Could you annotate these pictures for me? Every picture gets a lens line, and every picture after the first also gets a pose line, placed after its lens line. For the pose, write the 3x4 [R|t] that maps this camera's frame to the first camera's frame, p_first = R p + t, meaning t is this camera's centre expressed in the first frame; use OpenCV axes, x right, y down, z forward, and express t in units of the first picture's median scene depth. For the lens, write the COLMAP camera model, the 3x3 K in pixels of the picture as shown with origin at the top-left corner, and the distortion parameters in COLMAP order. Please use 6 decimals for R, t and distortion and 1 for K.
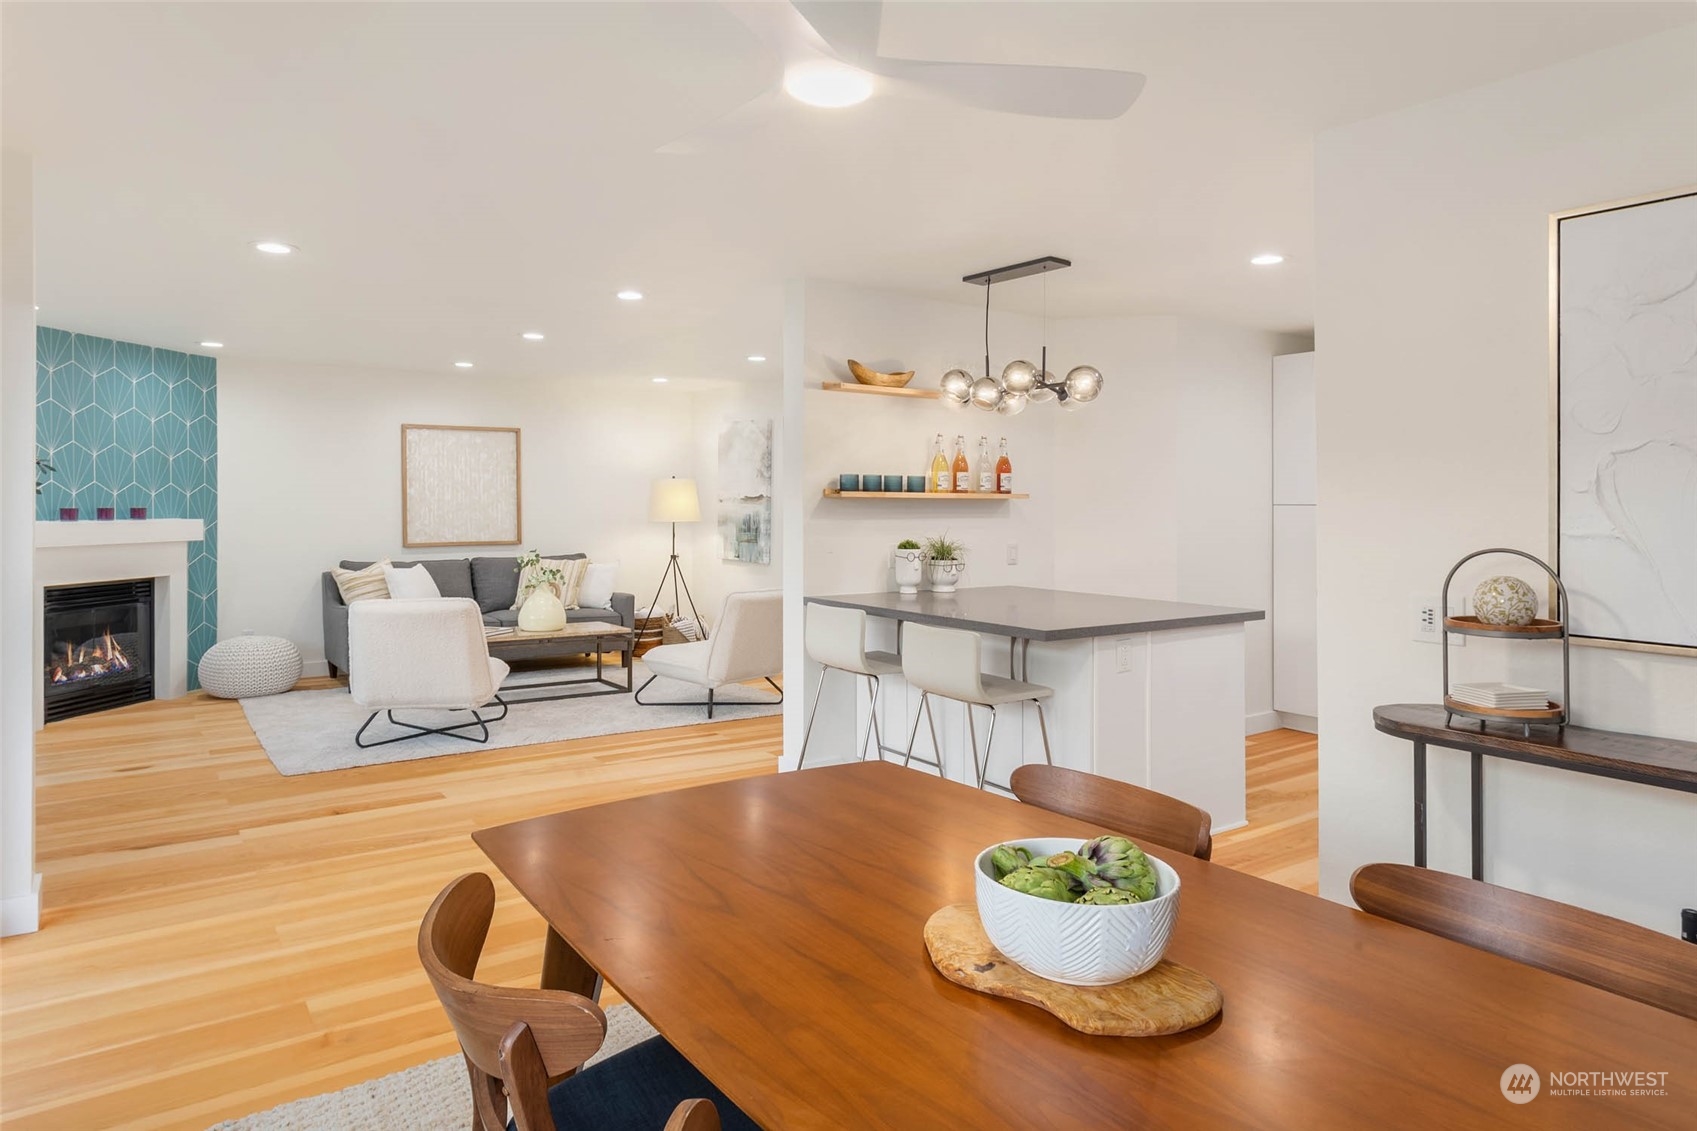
lens RADIAL K [[1040.3, 0, 854.1], [0, 1040.3, 550.2], [0, 0, 1]] dist [-0.024039, 0.006690]
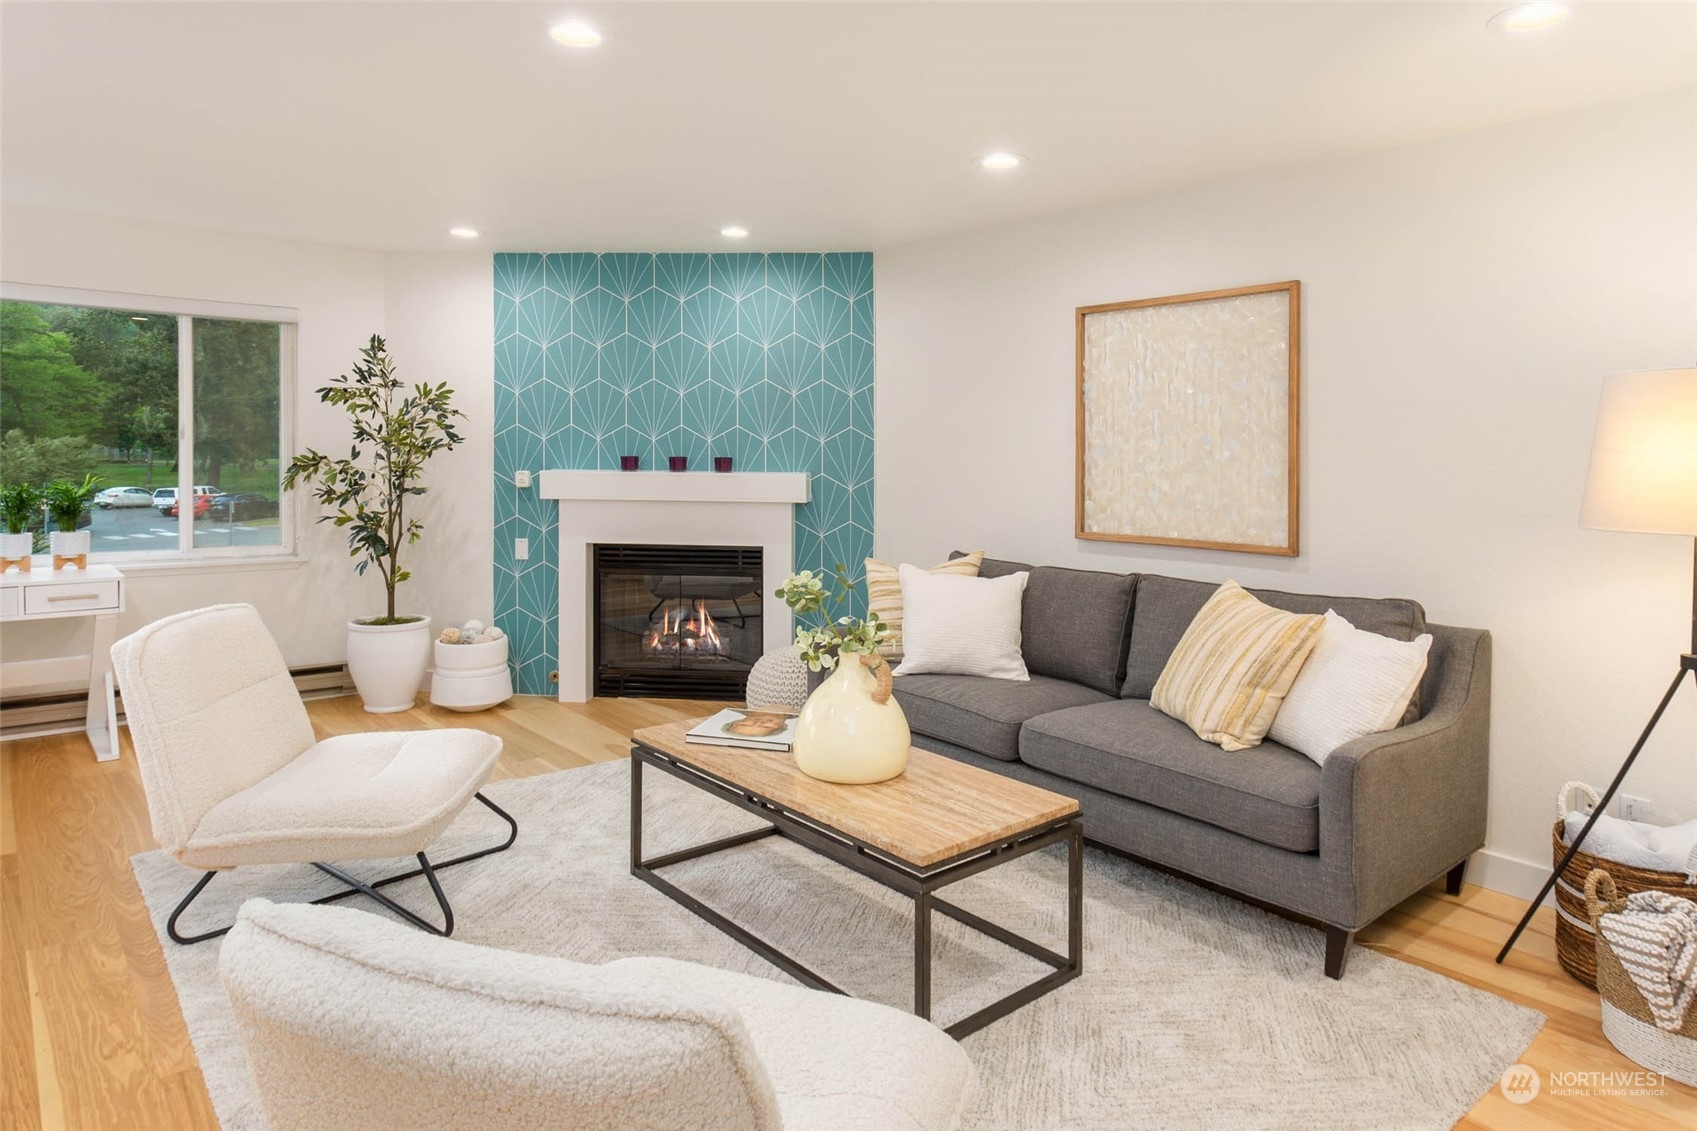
lens RADIAL K [[992.9, 0, 819.2], [0, 992.9, 486.4], [0, 0, 1]] dist [0.000924, 0.001298]
pose [[0.089564, 0.033633, -0.995413, 0.082218], [-0.057500, 0.997937, 0.028545, -0.046193], [0.994320, 0.054680, 0.091313, 1.038750]]
